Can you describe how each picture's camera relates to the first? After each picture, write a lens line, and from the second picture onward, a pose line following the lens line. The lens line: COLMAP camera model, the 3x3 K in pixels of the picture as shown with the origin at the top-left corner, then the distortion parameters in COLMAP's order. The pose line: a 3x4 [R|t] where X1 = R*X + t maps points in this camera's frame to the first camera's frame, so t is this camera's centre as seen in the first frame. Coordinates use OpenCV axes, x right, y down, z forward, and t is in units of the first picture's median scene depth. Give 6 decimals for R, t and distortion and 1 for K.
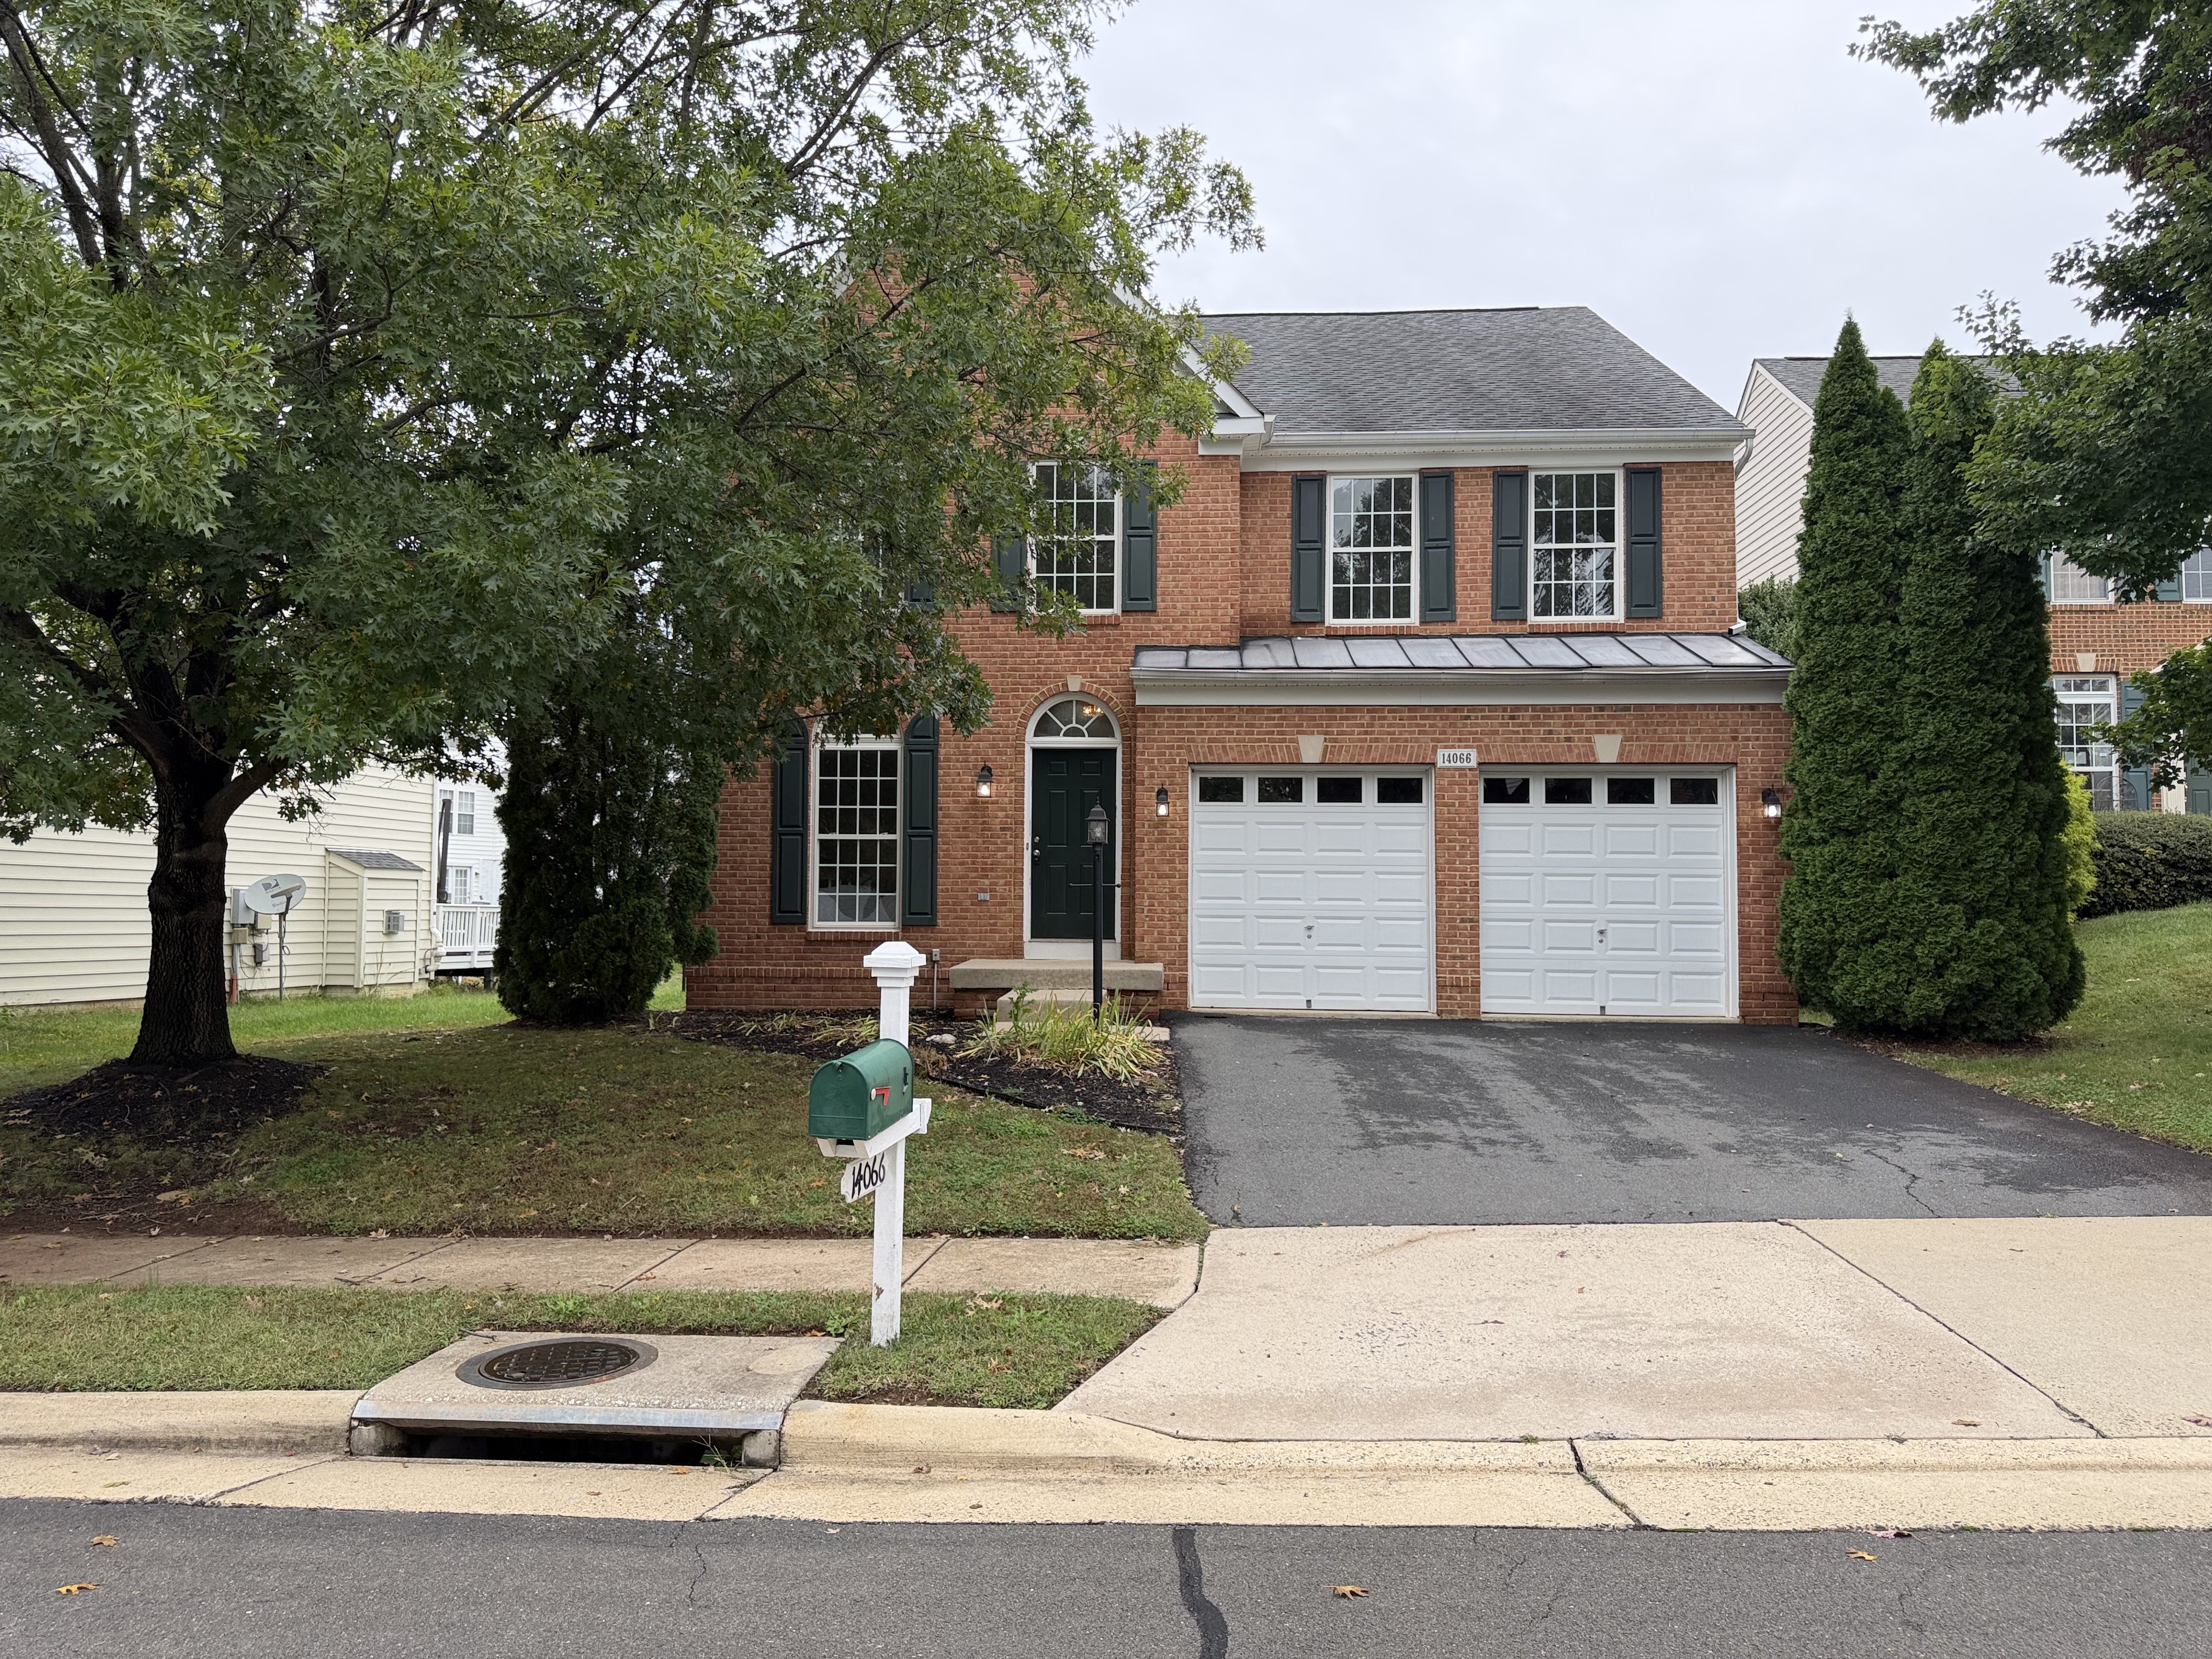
lens RADIAL K [[1549.2, 0, 1108.5], [0, 1549.2, 838.6], [0, 0, 1]] dist [0.032266, -0.004188]
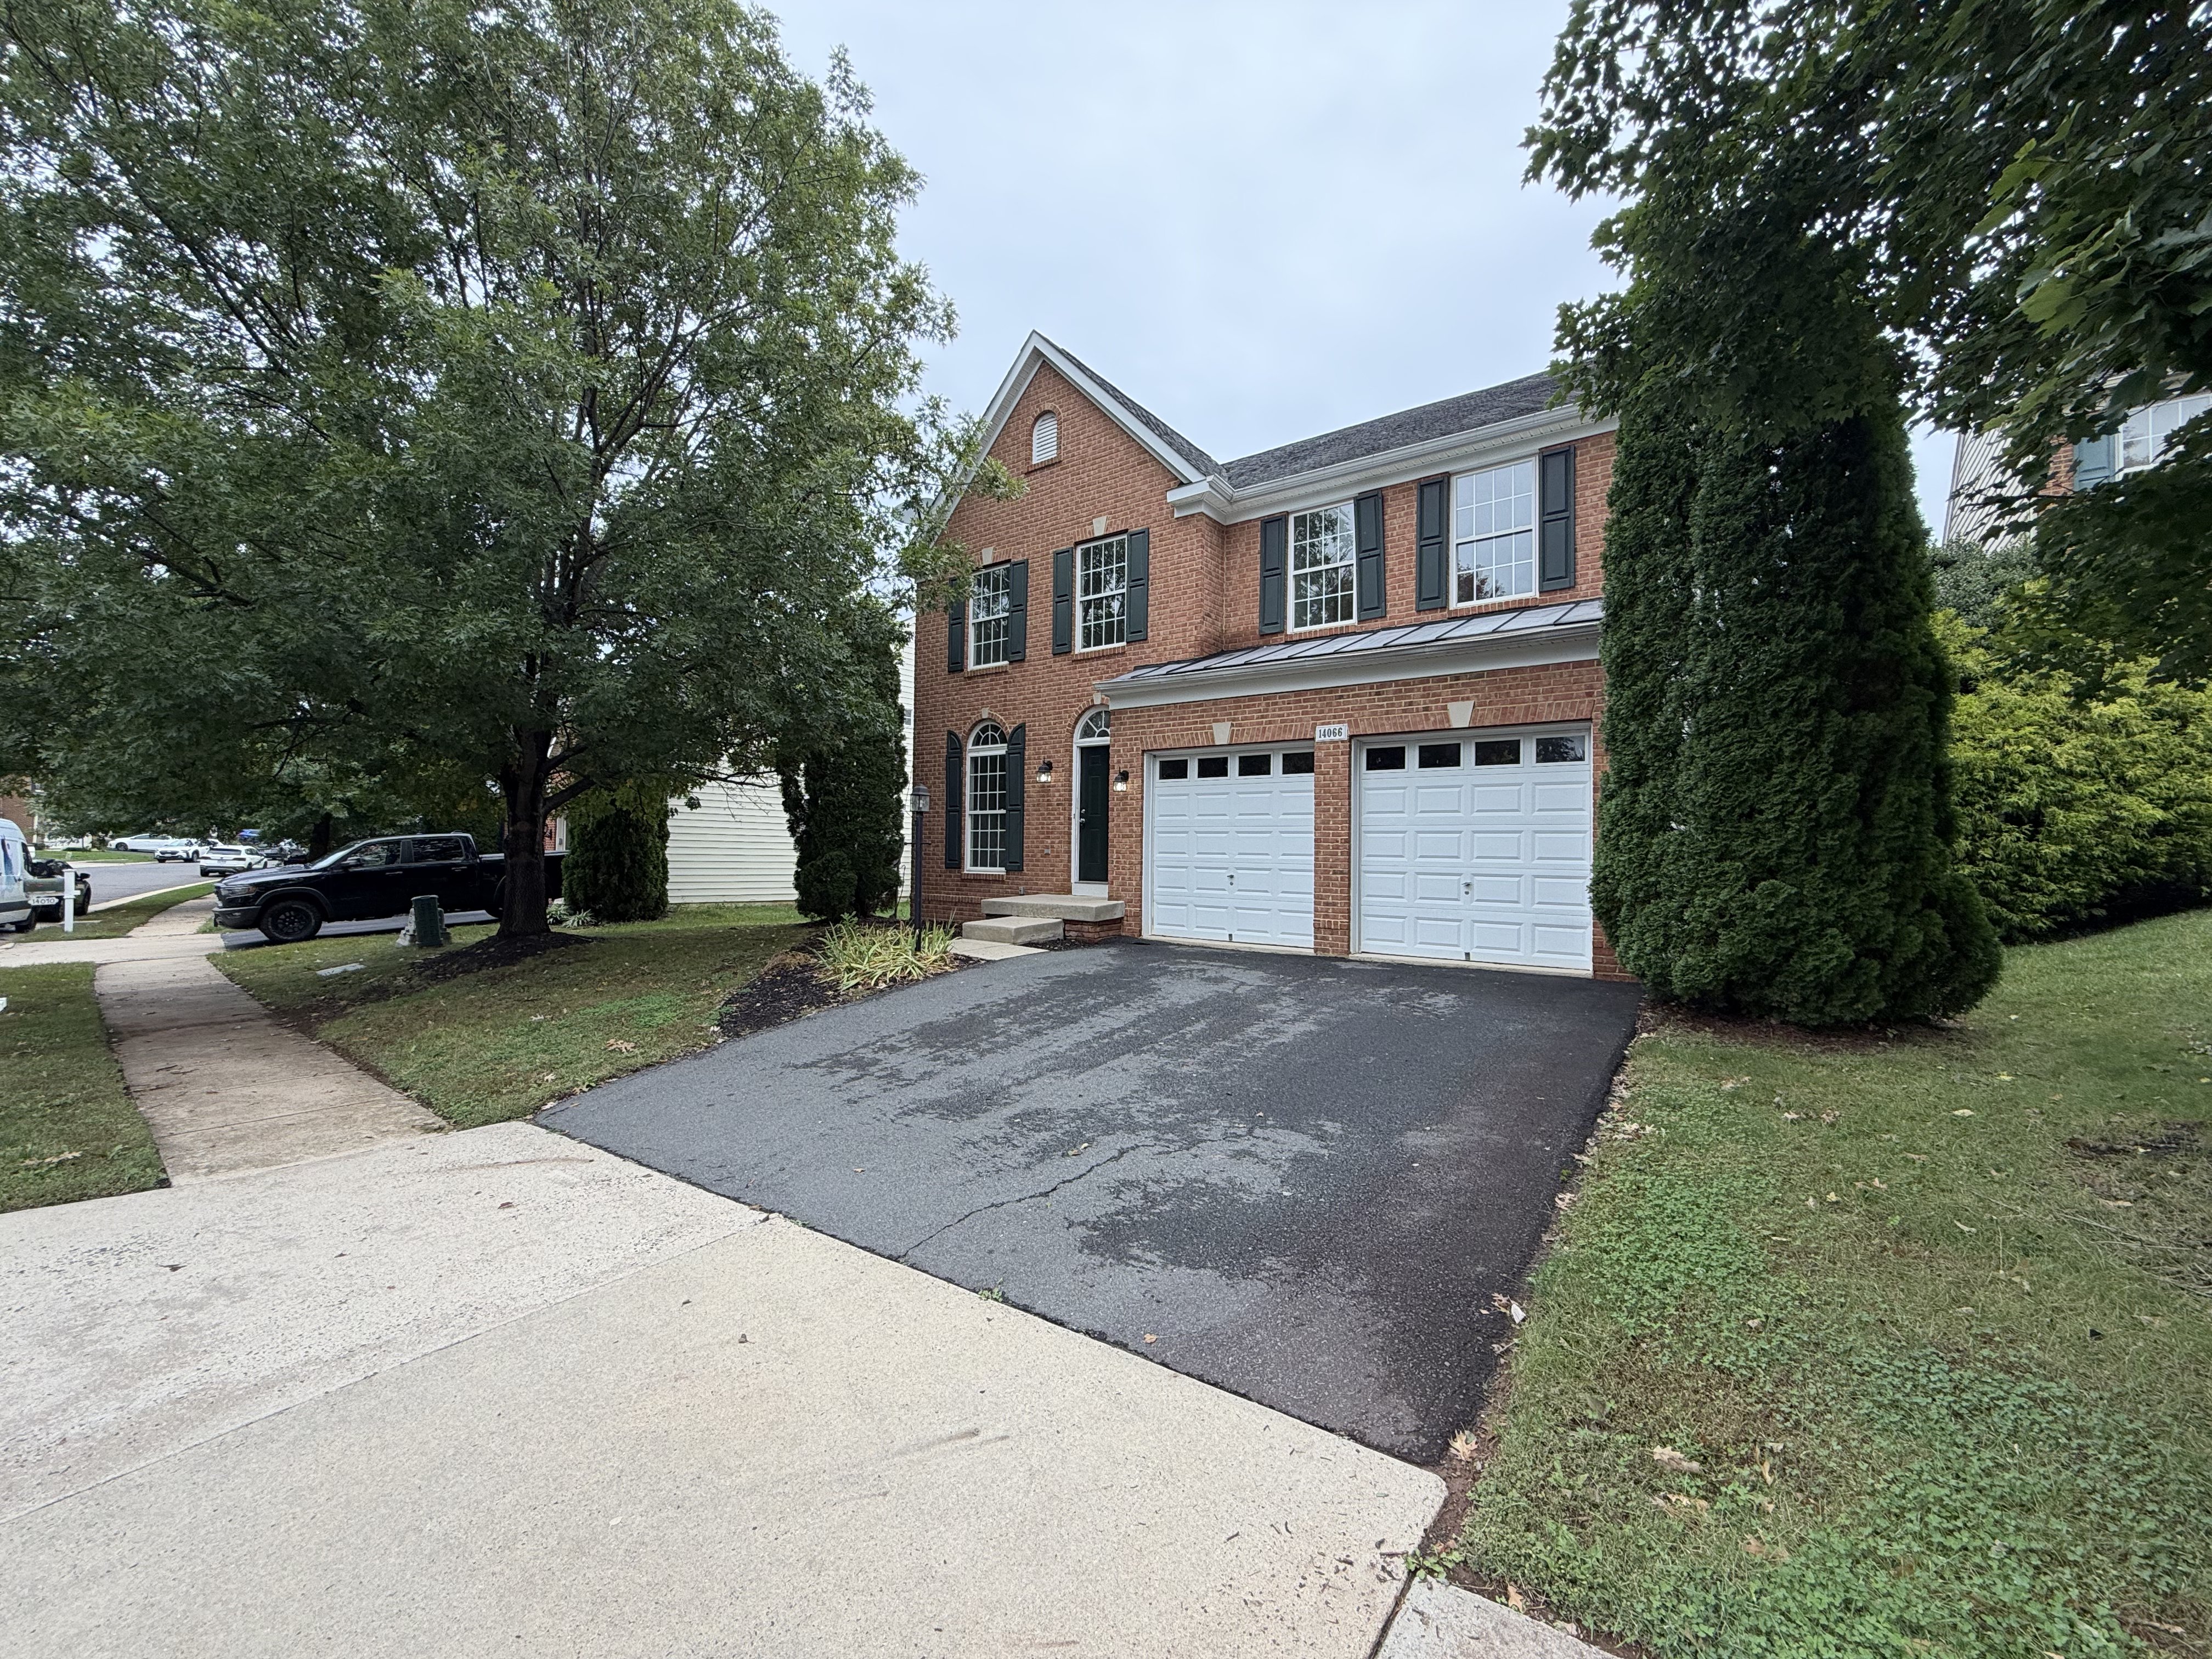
lens RADIAL K [[886.6, 0, 1106.8], [0, 886.6, 819.9], [0, 0, 1]] dist [-0.001360, 0.000201]
pose [[0.846185, -0.016909, -0.532621, 0.427780], [0.017678, 0.999837, -0.003656, 0.012564], [0.532596, -0.006322, 0.846346, 0.343980]]
